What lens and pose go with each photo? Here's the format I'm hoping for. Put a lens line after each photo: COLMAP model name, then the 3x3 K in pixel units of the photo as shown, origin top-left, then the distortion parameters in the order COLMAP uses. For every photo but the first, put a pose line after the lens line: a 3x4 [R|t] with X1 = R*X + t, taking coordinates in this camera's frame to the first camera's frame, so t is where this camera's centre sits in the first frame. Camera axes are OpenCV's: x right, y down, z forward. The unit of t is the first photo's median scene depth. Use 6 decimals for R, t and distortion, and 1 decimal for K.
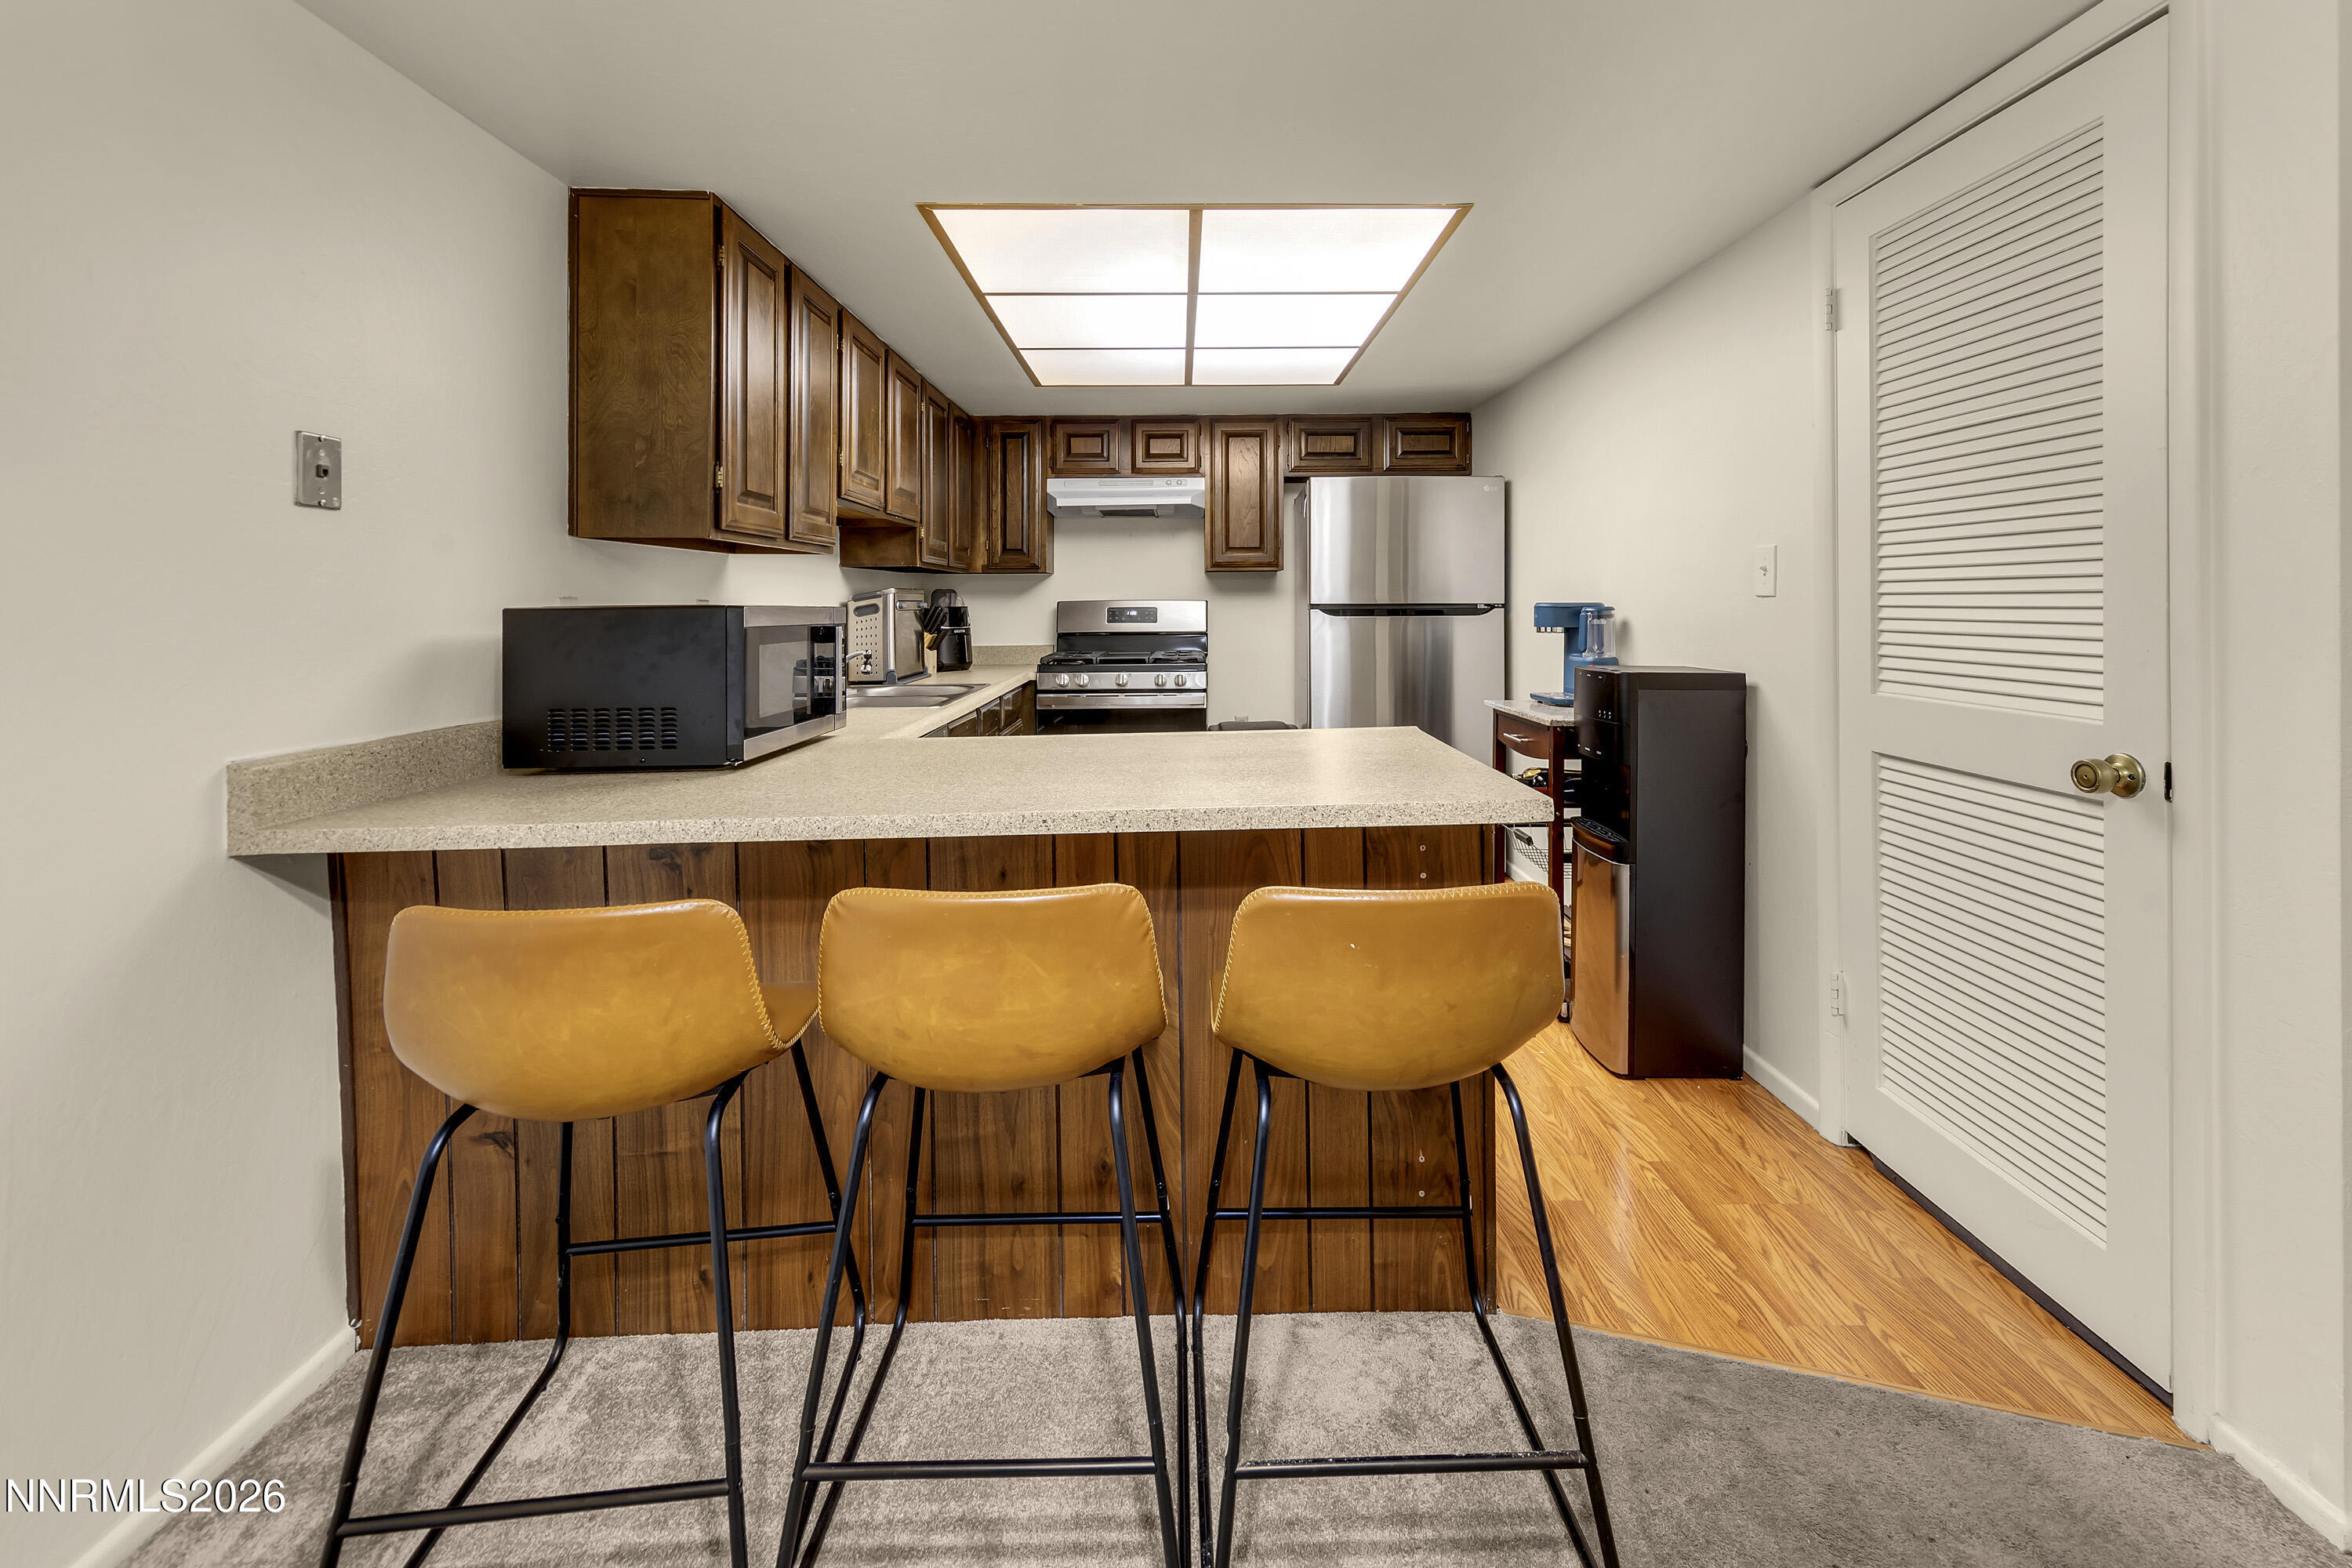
lens RADIAL K [[978.7, 0, 1206.9], [0, 978.7, 601.9], [0, 0, 1]] dist [0.003949, -0.000675]
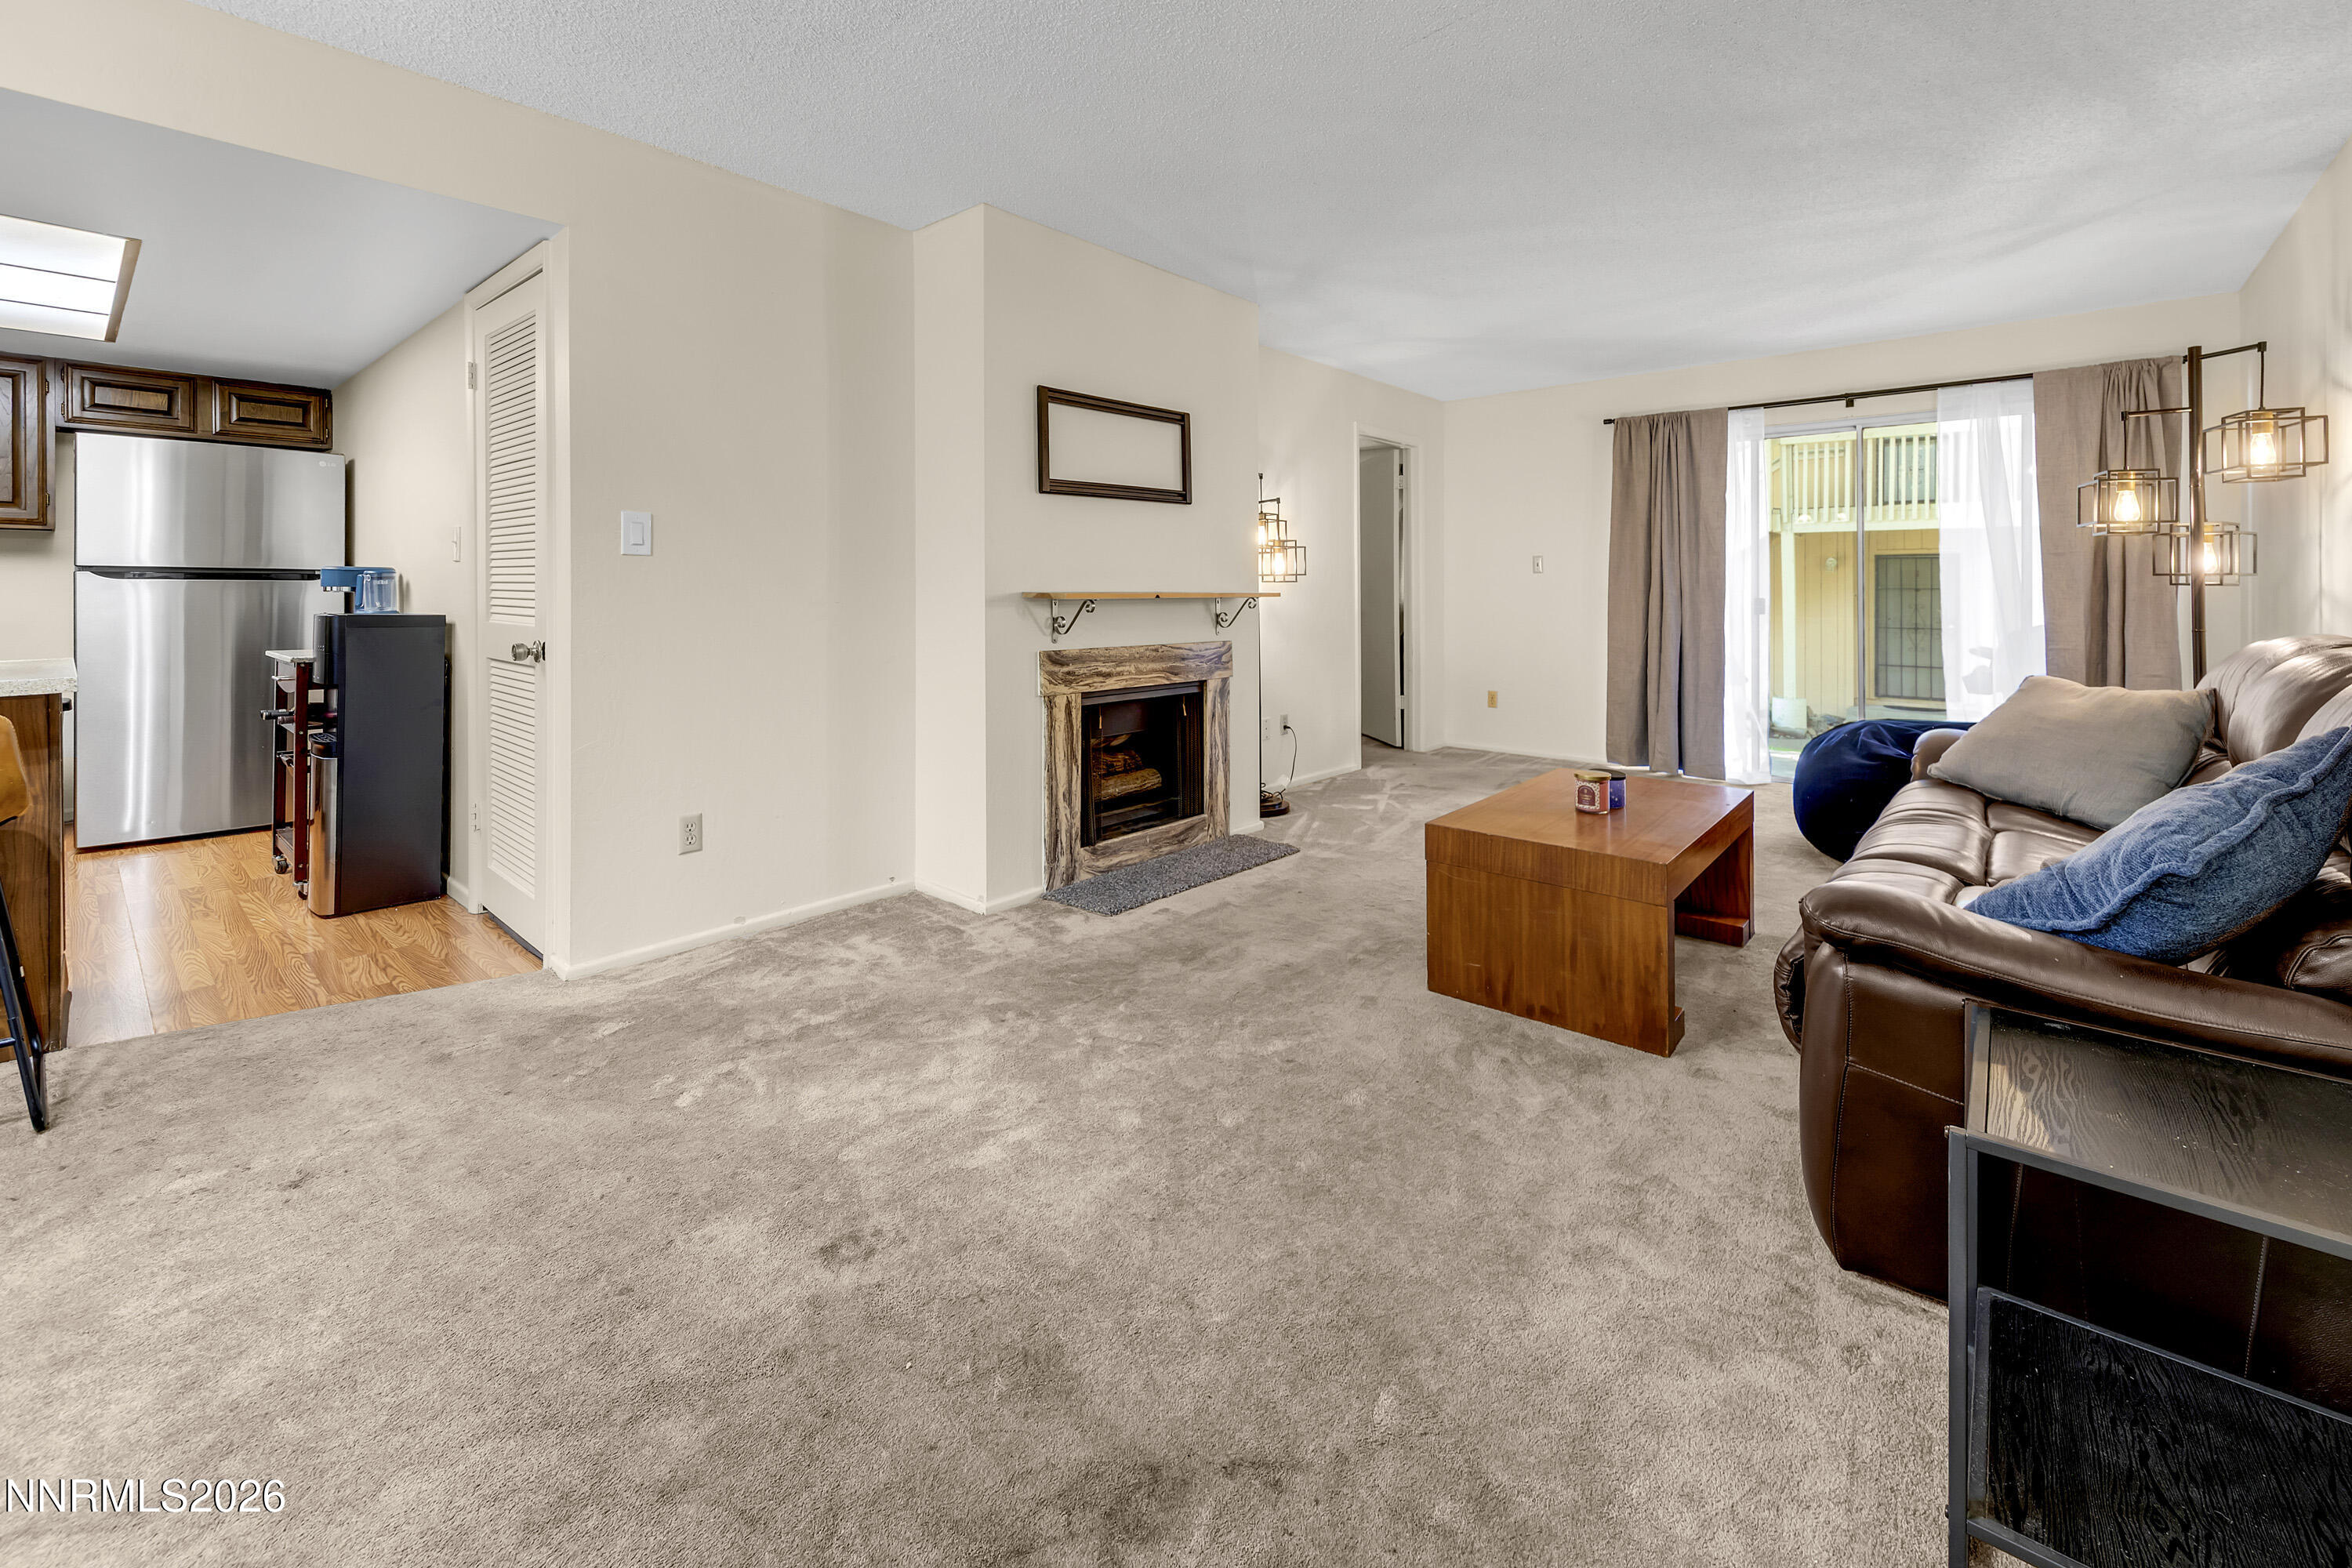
lens RADIAL K [[978.7, 0, 1202.5], [0, 978.7, 592.7], [0, 0, 1]] dist [0.003949, -0.000675]
pose [[0.669200, 0.009016, 0.743028, 0.223346], [-0.012354, 0.999923, -0.001006, 0.027562], [-0.742980, -0.008507, 0.669260, -0.781203]]
